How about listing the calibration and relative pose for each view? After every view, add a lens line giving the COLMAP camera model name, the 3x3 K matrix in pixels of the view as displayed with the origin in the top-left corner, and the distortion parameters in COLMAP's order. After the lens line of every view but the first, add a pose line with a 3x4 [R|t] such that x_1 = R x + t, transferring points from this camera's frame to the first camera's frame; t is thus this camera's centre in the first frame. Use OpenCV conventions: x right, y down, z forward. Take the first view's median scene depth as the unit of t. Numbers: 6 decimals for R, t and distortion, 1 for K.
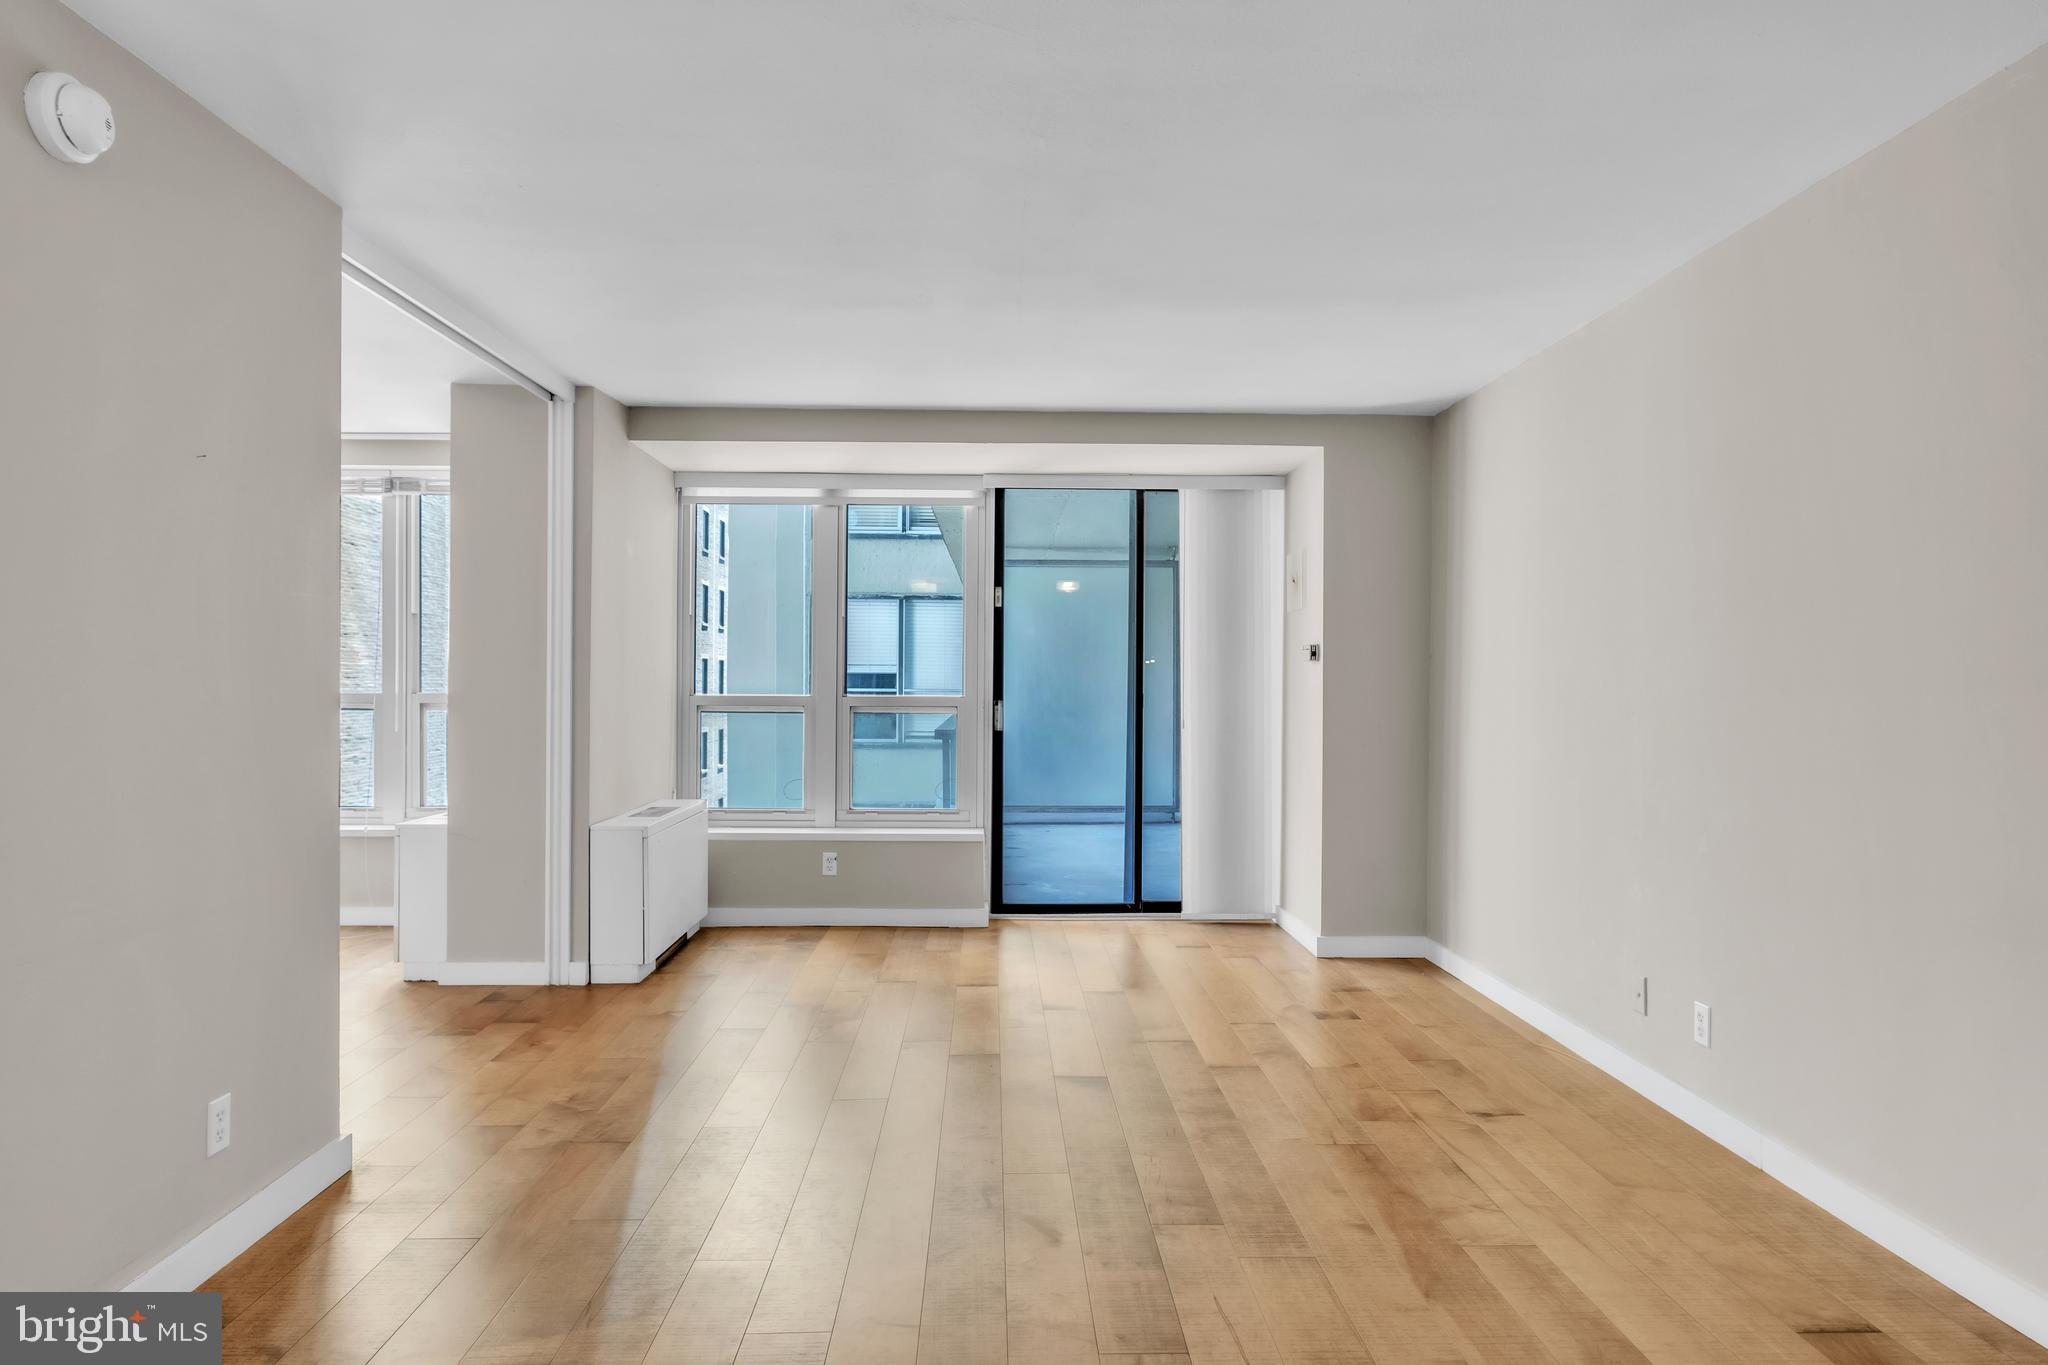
lens RADIAL K [[1230.5, 0, 1024.0], [0, 1230.5, 682.5], [0, 0, 1]] dist [0.004272, 0.003016]
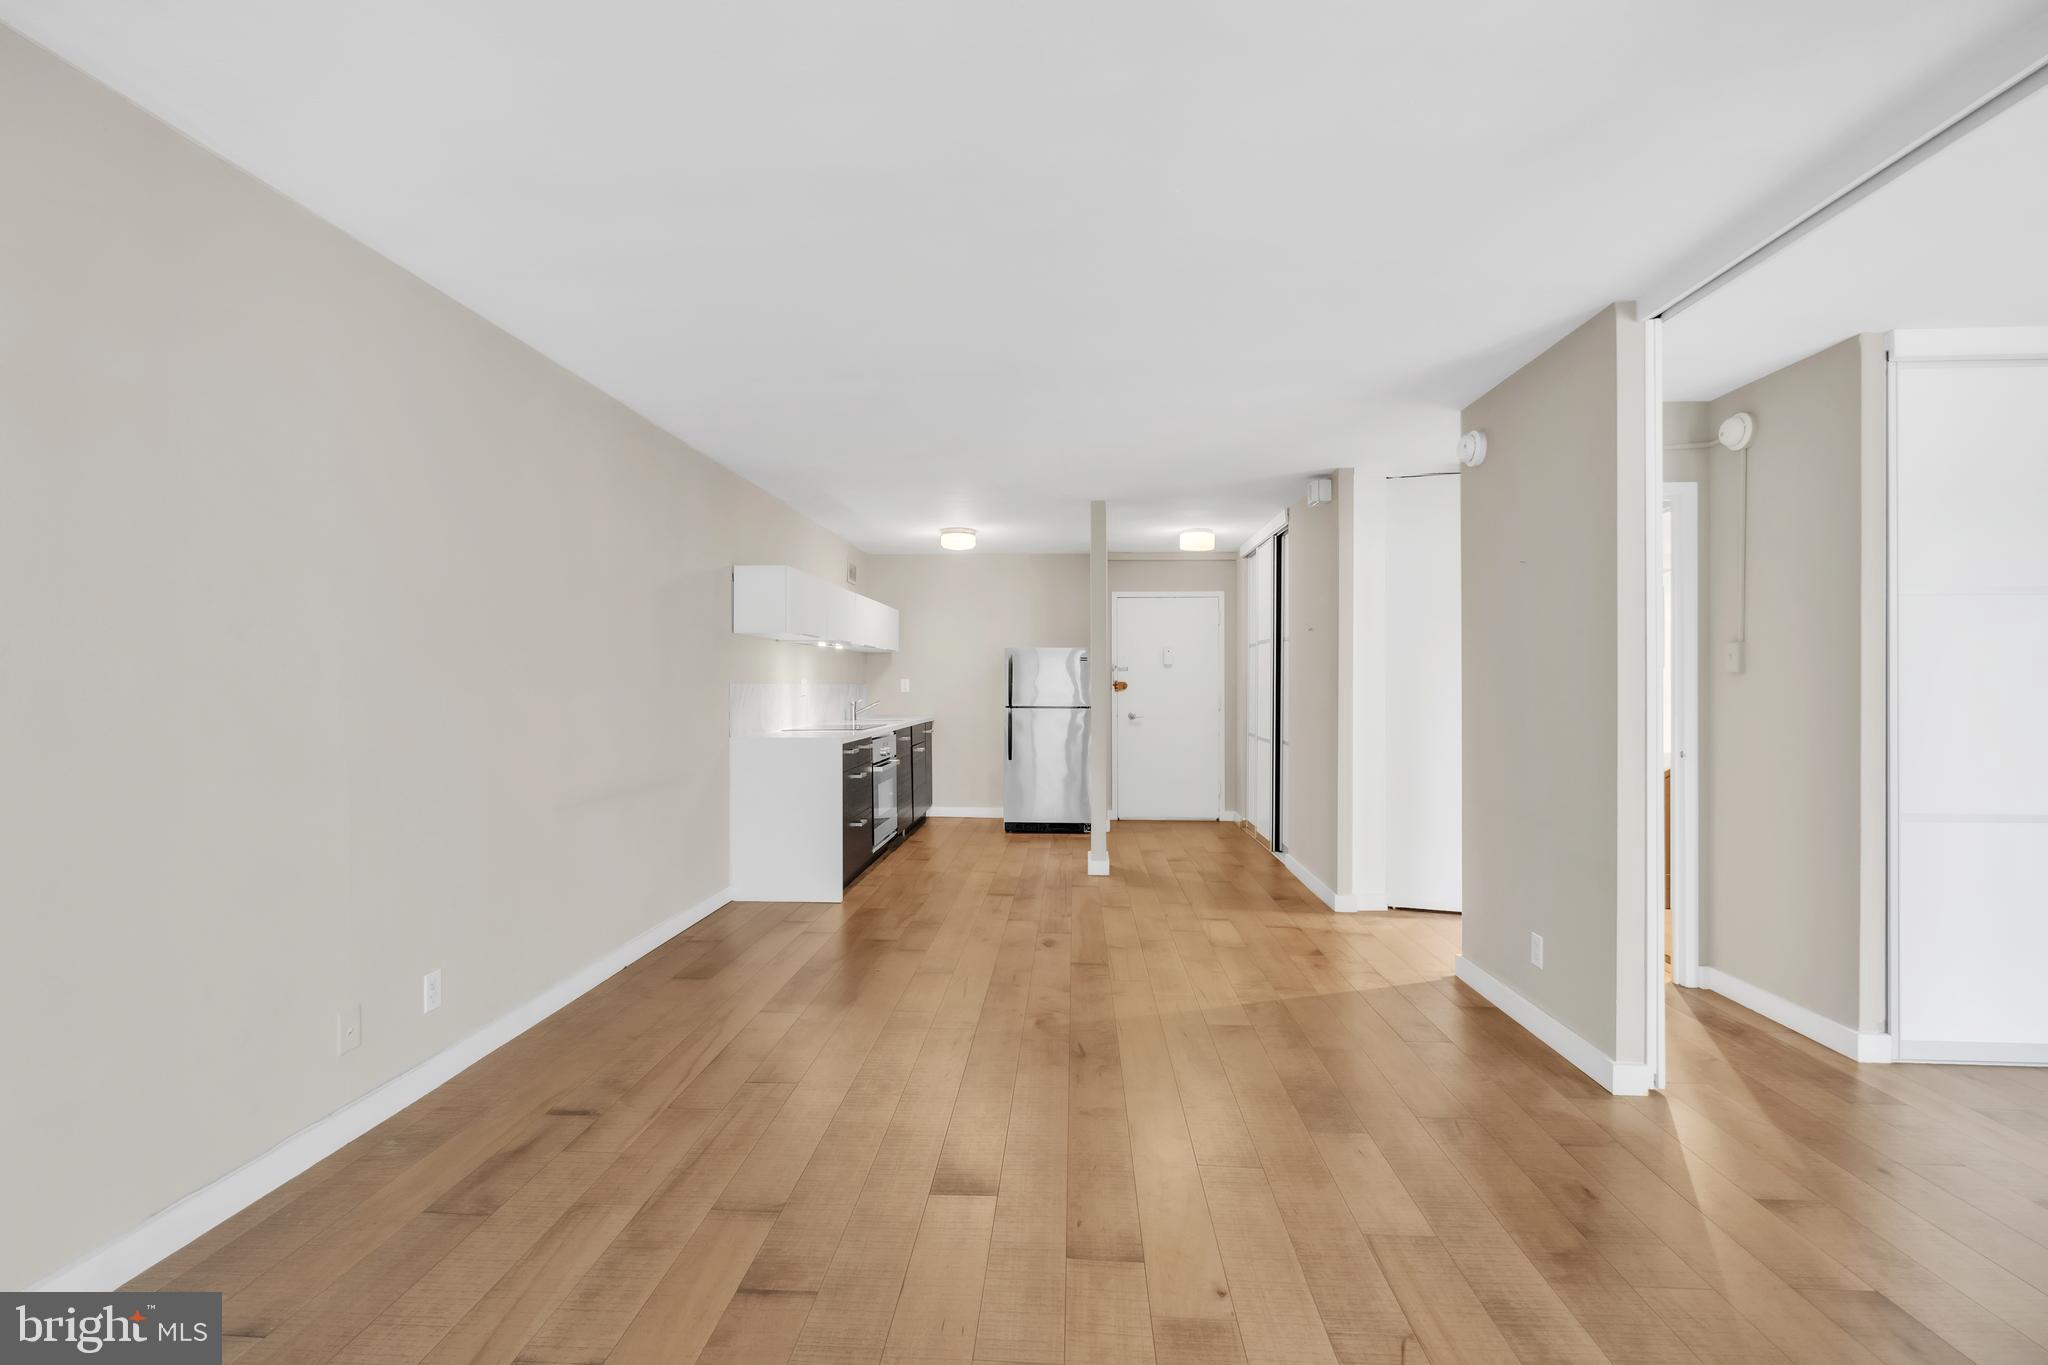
lens RADIAL K [[904.5, 0, 1022.6], [0, 904.5, 673.5], [0, 0, 1]] dist [-0.002677, -0.000676]
pose [[-0.996287, -0.005722, 0.085899, -0.028634], [-0.006935, 0.999880, -0.013825, 0.000876], [-0.085810, -0.014370, -0.996208, 1.199569]]
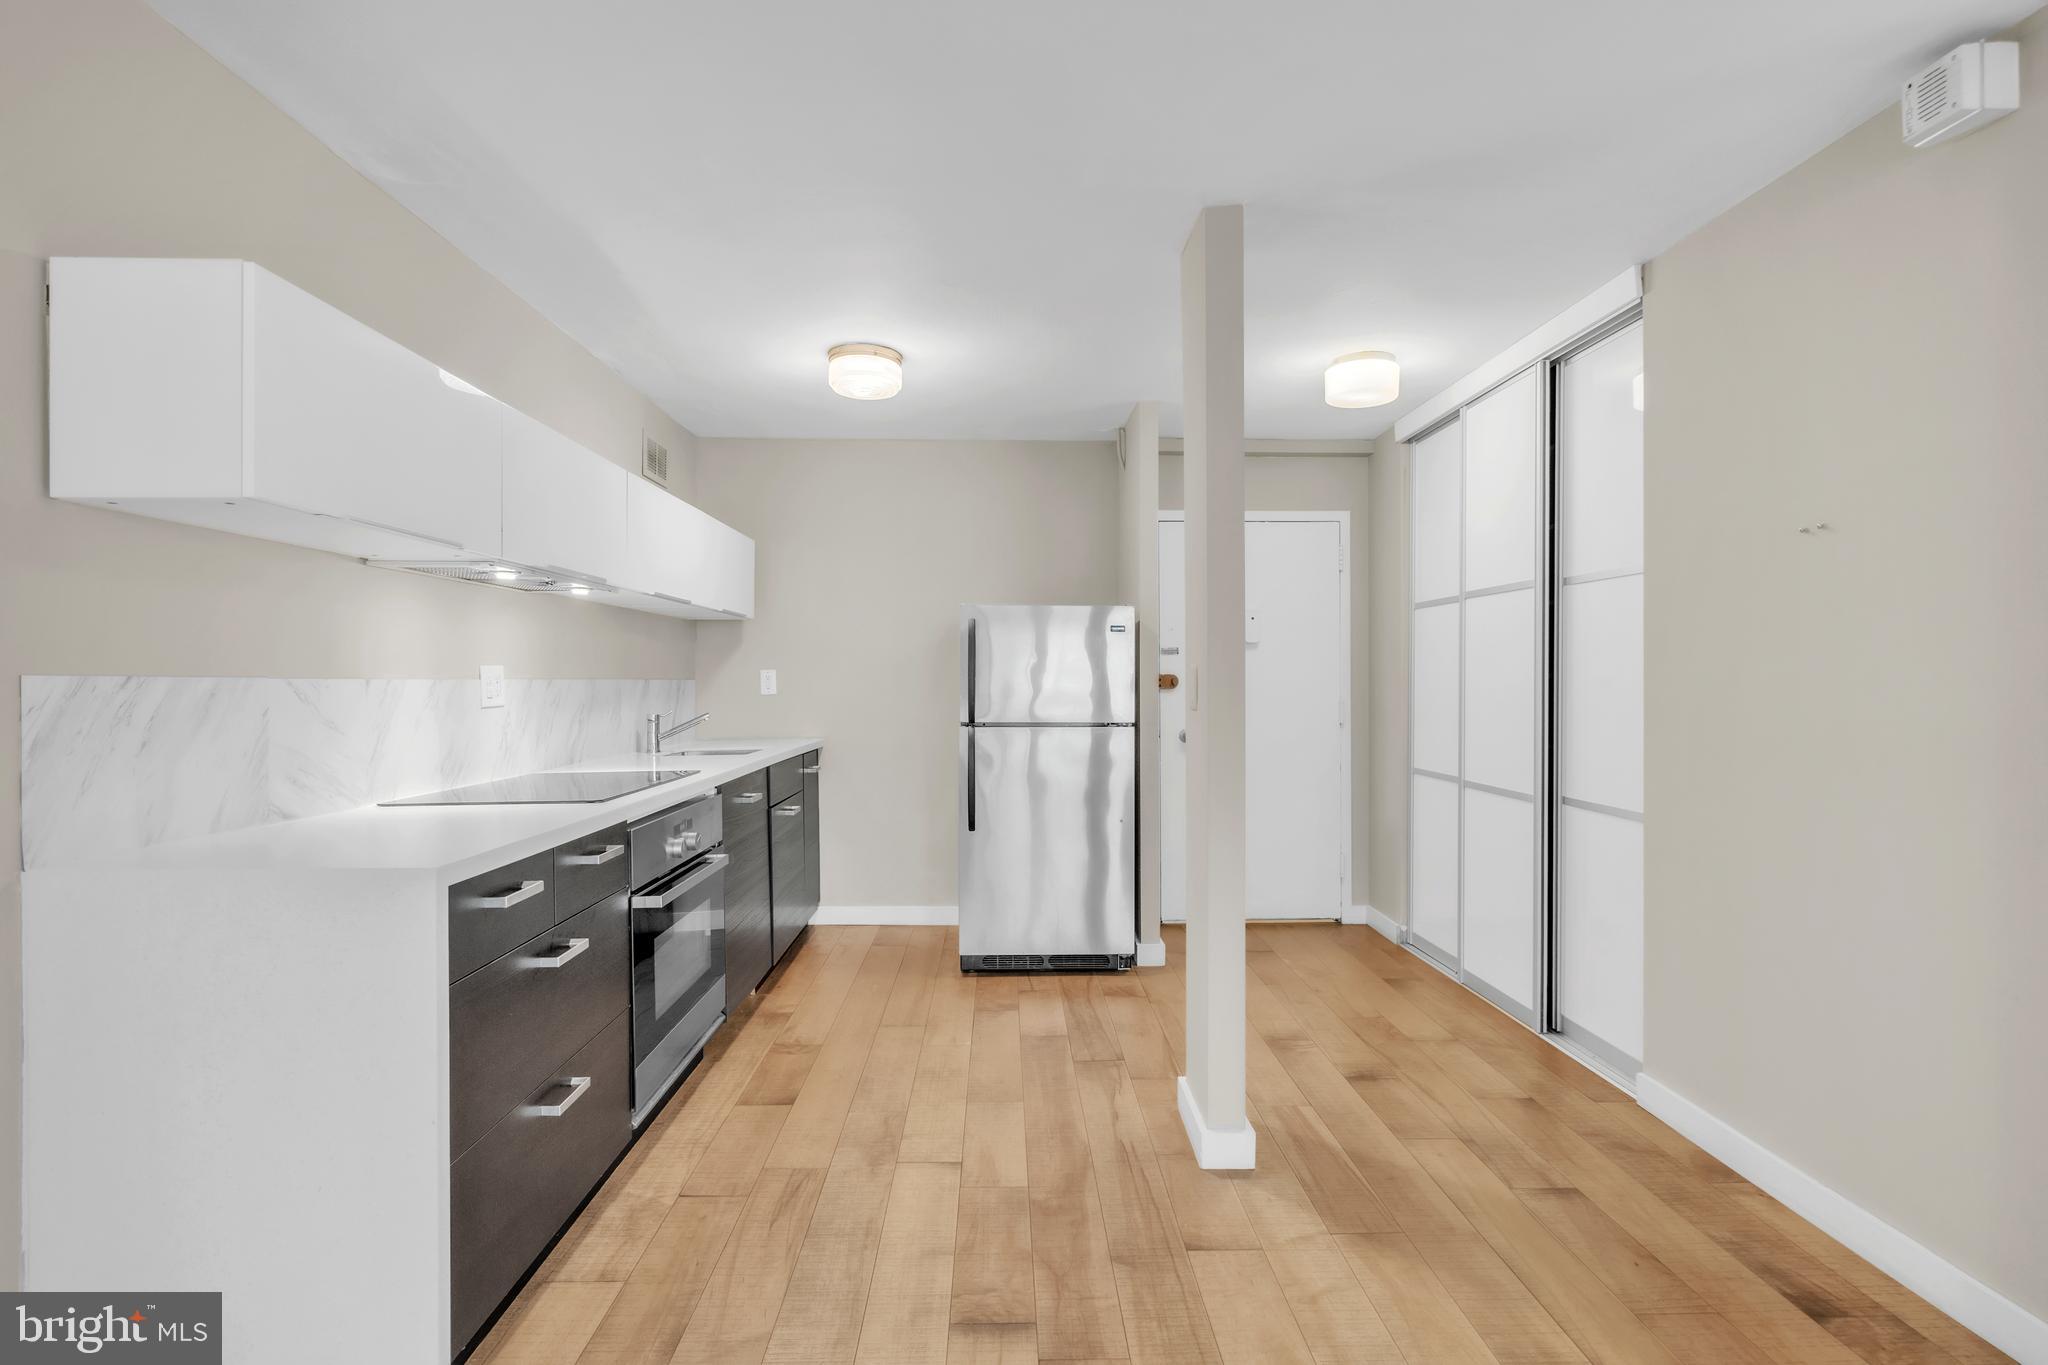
lens RADIAL K [[952.3, 0, 1027.4], [0, 952.3, 684.8], [0, 0, 1]] dist [-0.002752, -0.000662]
pose [[-0.999990, -0.003659, -0.002755, 0.075443], [-0.003662, 0.999993, 0.001218, 0.001502], [0.002750, 0.001229, -0.999995, 0.506011]]
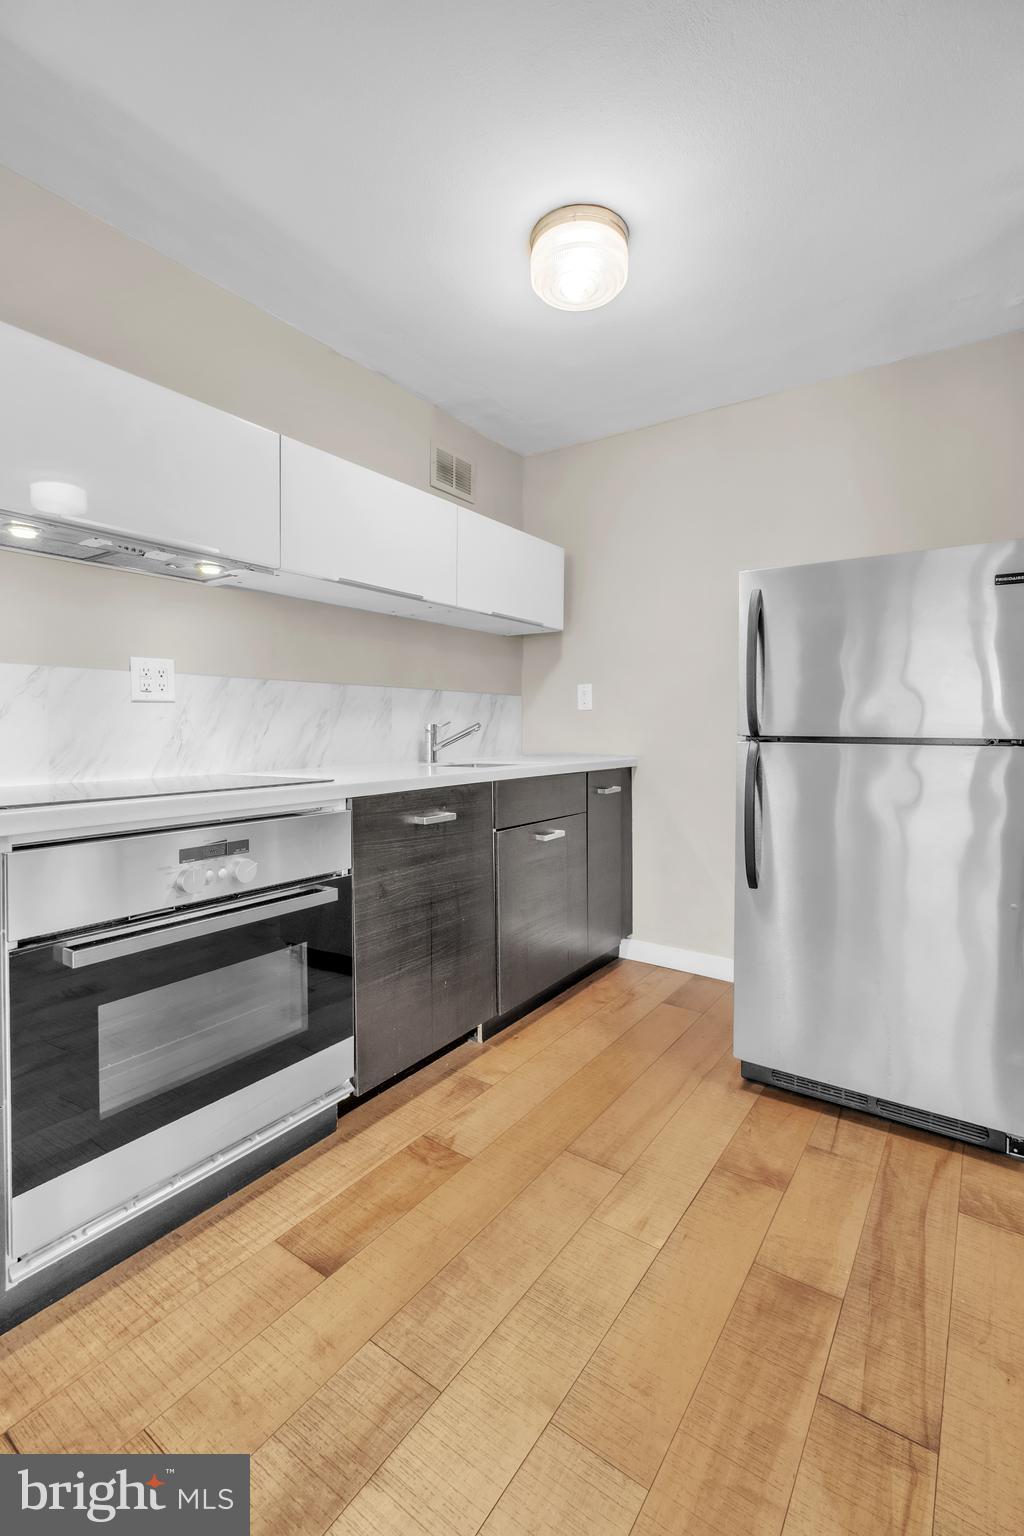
lens RADIAL K [[693.0, 0, 512.0], [0, 693.0, 732.6], [0, 0, 1]] dist [-0.001406, -0.000401]
pose [[-0.804493, -0.011959, 0.593842, -0.007891], [-0.007580, 0.999923, 0.009868, 0.029330], [-0.593914, 0.003438, -0.804521, 0.128412]]
